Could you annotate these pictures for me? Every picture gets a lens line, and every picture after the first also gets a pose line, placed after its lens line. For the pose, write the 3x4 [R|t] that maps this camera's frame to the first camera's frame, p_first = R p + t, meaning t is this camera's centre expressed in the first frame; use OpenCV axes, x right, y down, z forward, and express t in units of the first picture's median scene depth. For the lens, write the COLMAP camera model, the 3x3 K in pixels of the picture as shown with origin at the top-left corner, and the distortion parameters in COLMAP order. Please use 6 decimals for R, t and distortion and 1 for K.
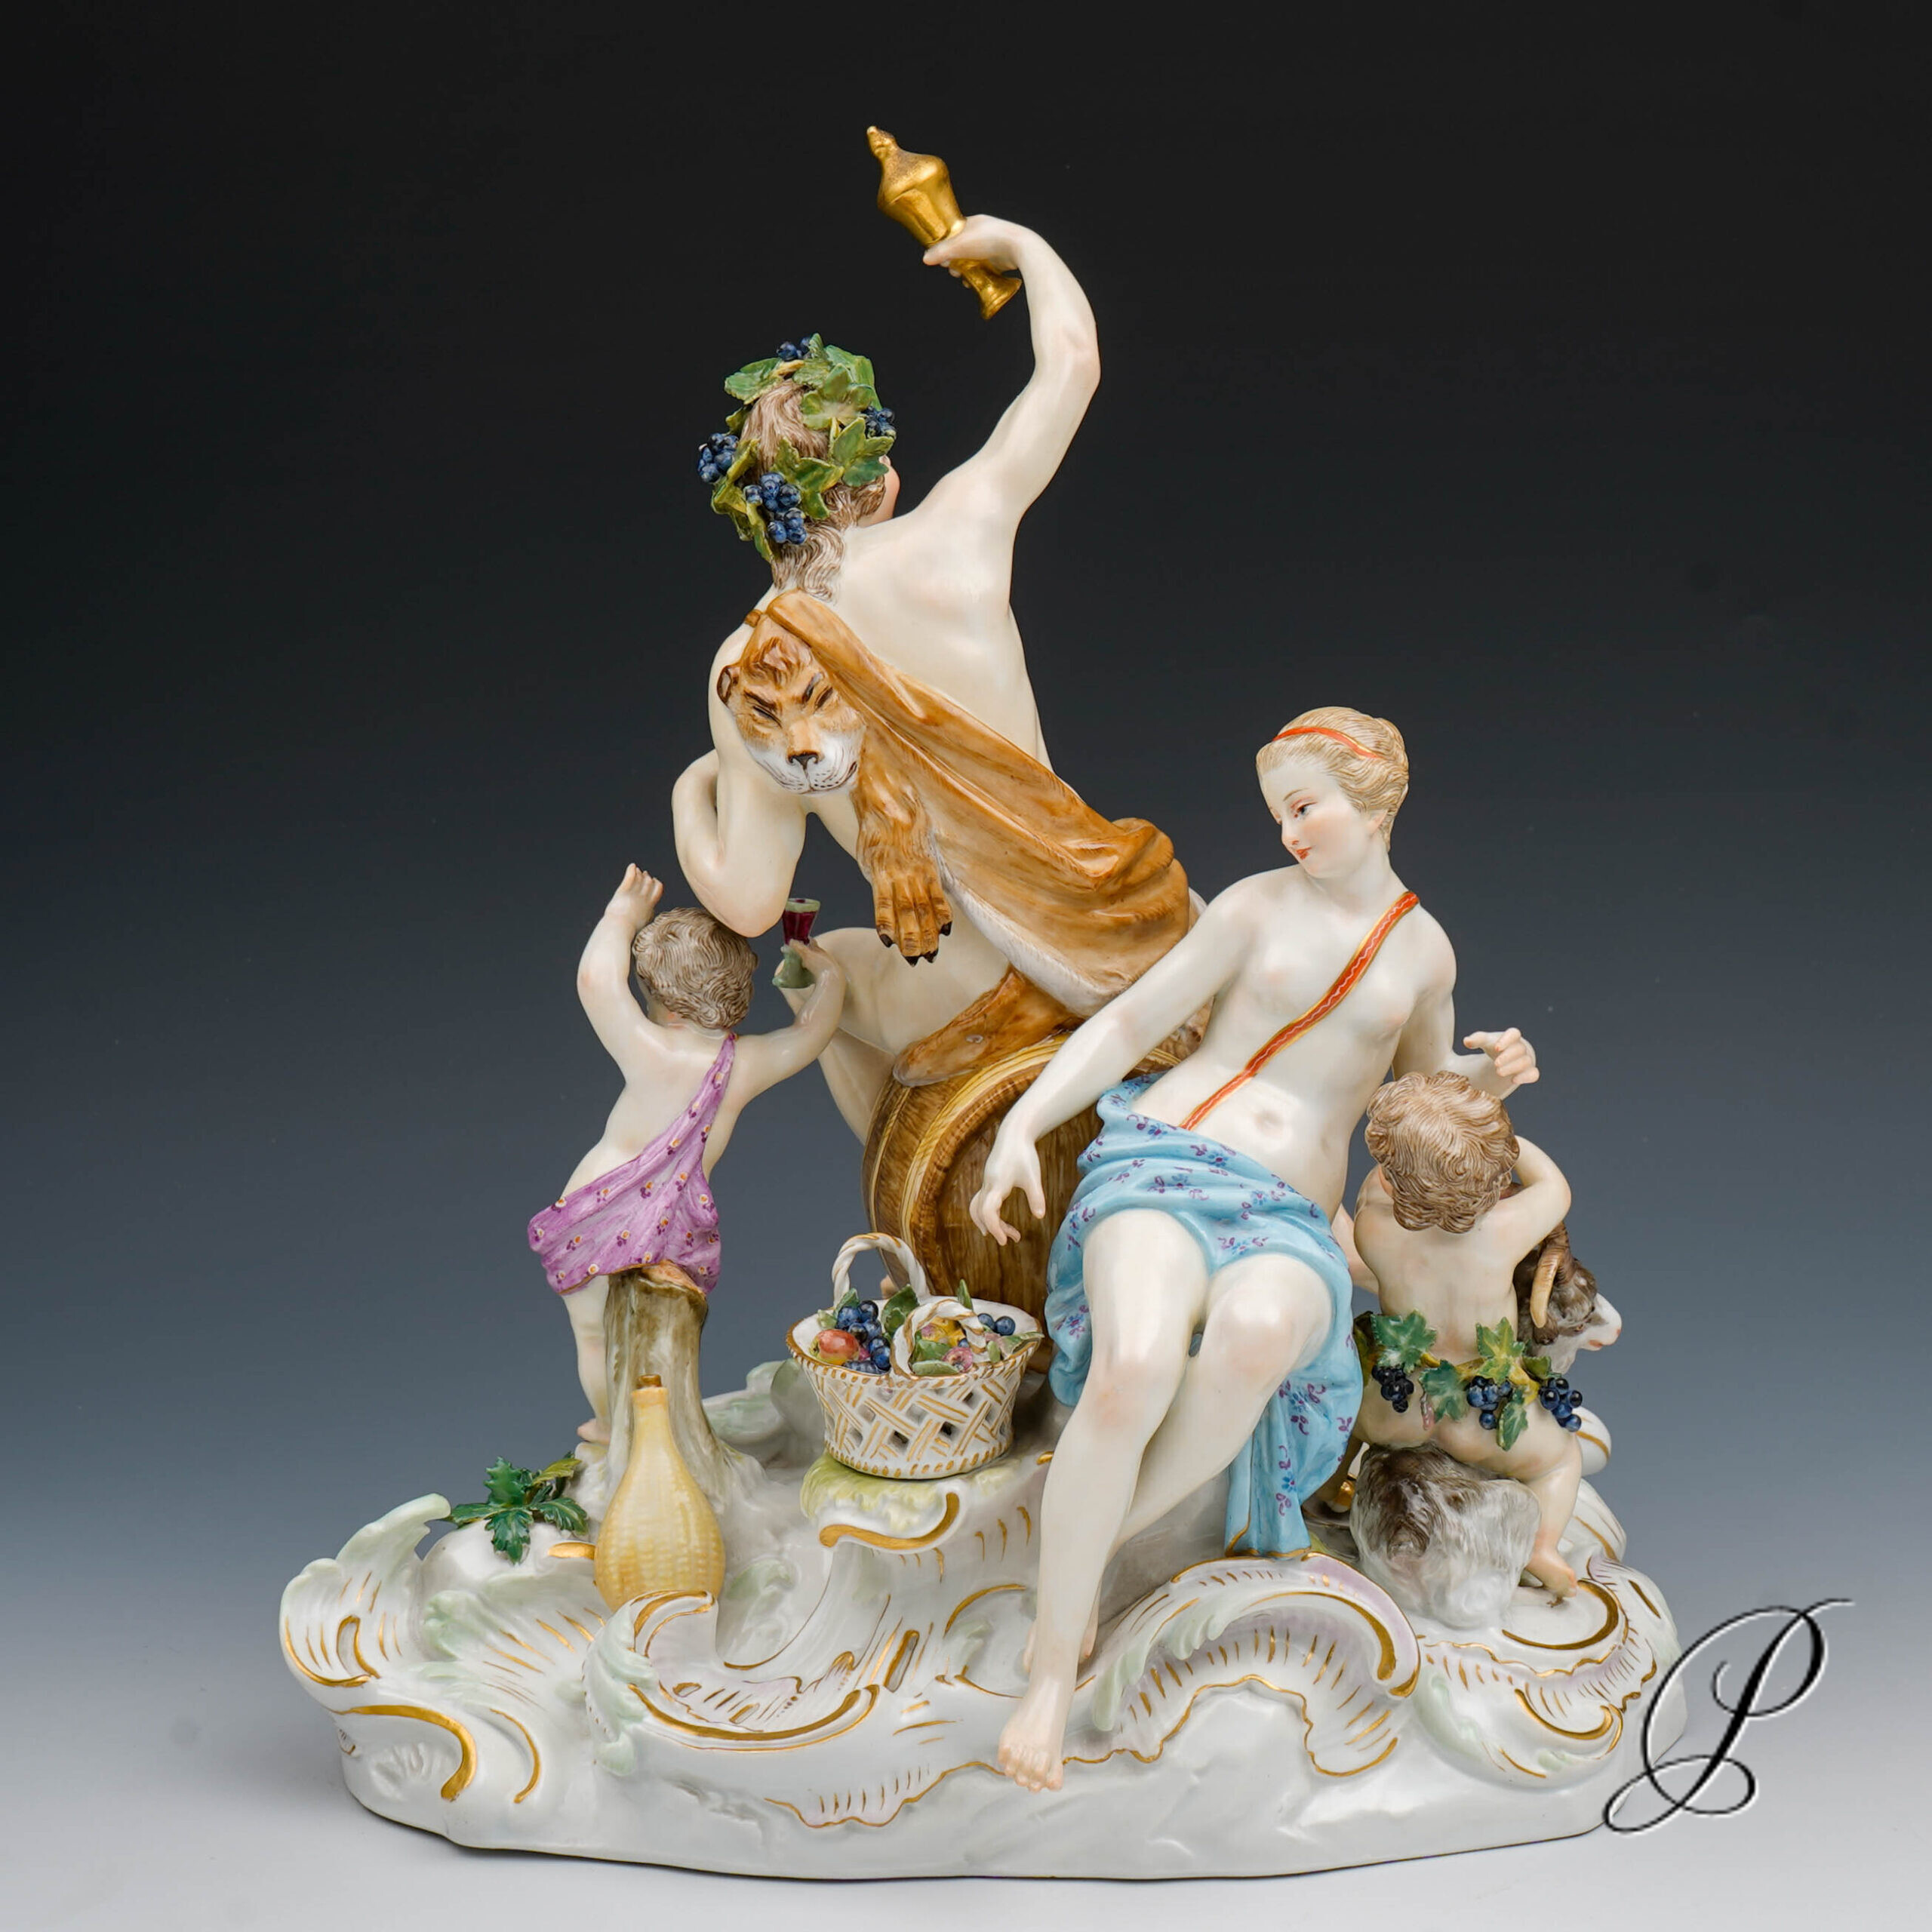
lens RADIAL K [[3825.0, 0, 1371.4], [0, 3825.0, 1020.7], [0, 0, 1]] dist [0.018669, 0.000000]
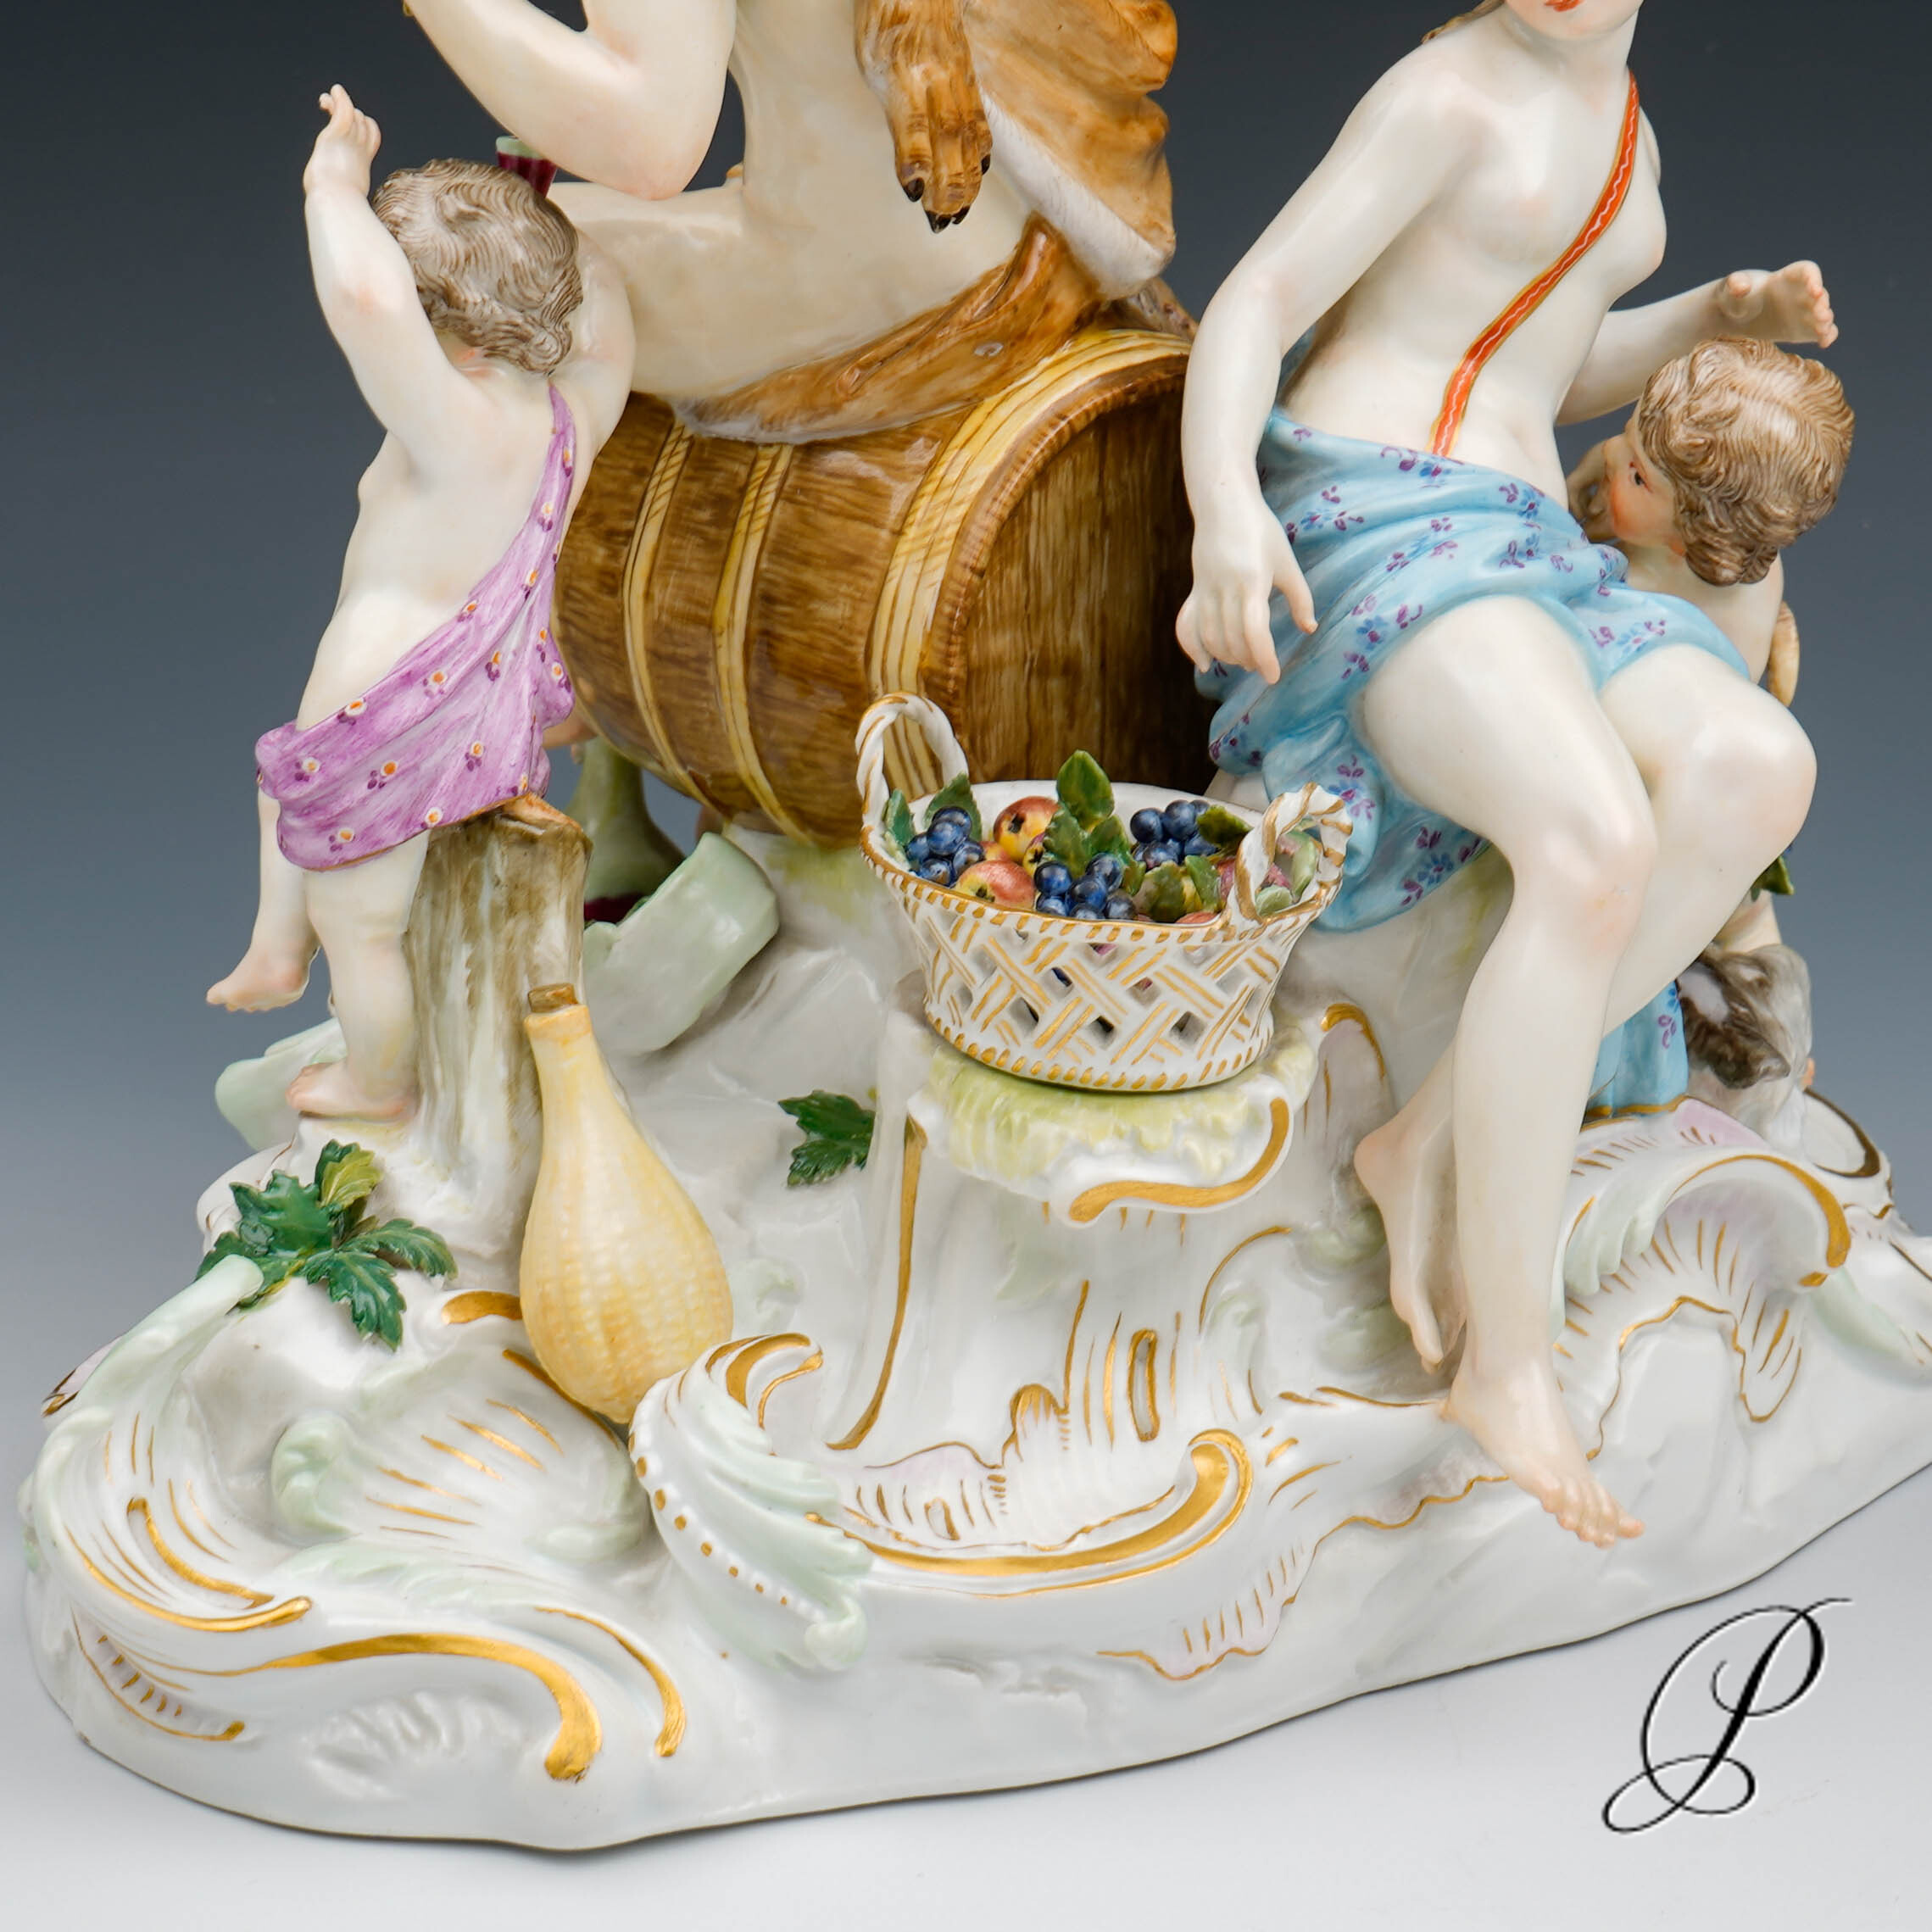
lens RADIAL K [[4525.3, 0, 974.3], [0, 4525.3, 962.5], [0, 0, 1]] dist [0.022141, 0.000000]
pose [[0.853239, -0.150311, 0.499389, -0.481592], [0.073117, 0.982585, 0.170823, -0.022564], [-0.516368, -0.109239, 0.849371, 0.399468]]
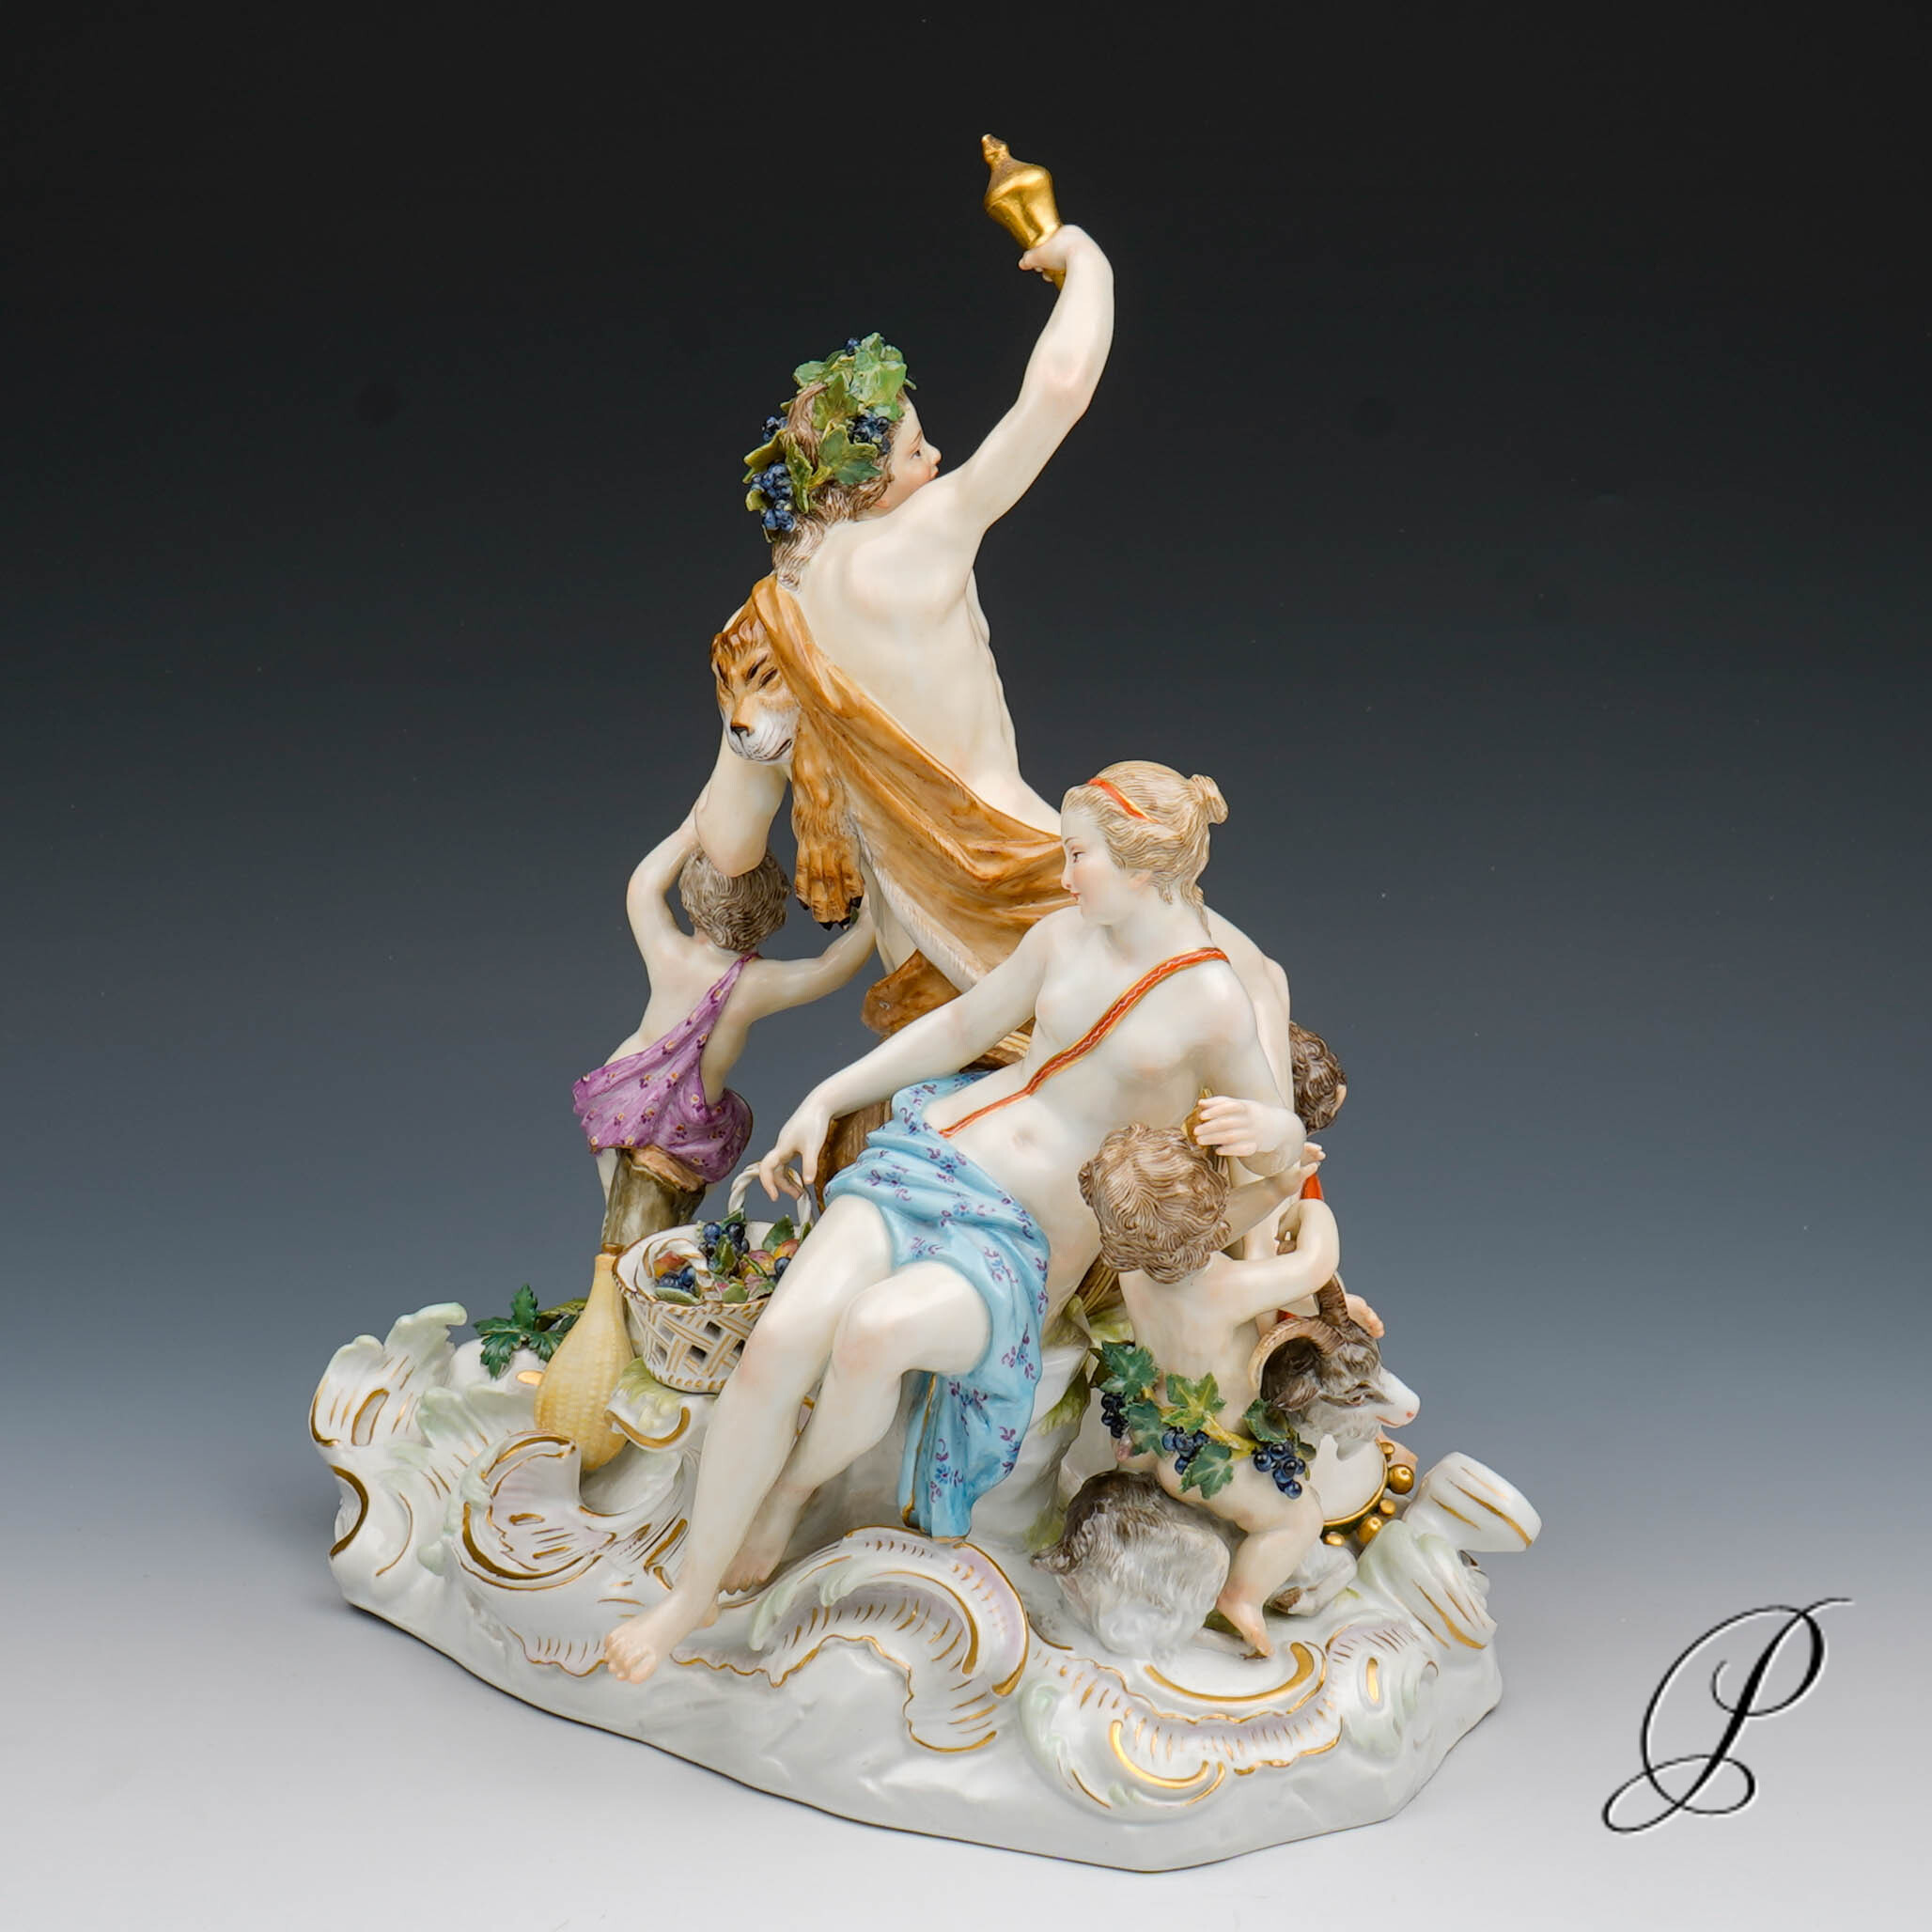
lens RADIAL K [[4785.3, 0, 1022.3], [0, 4785.3, 998.1], [0, 0, 1]] dist [0.029168, 0.000000]
pose [[0.799212, 0.191191, -0.569830, 0.708287], [-0.146543, 0.981432, 0.123759, -0.173132], [0.582910, -0.015405, 0.812390, -0.073074]]
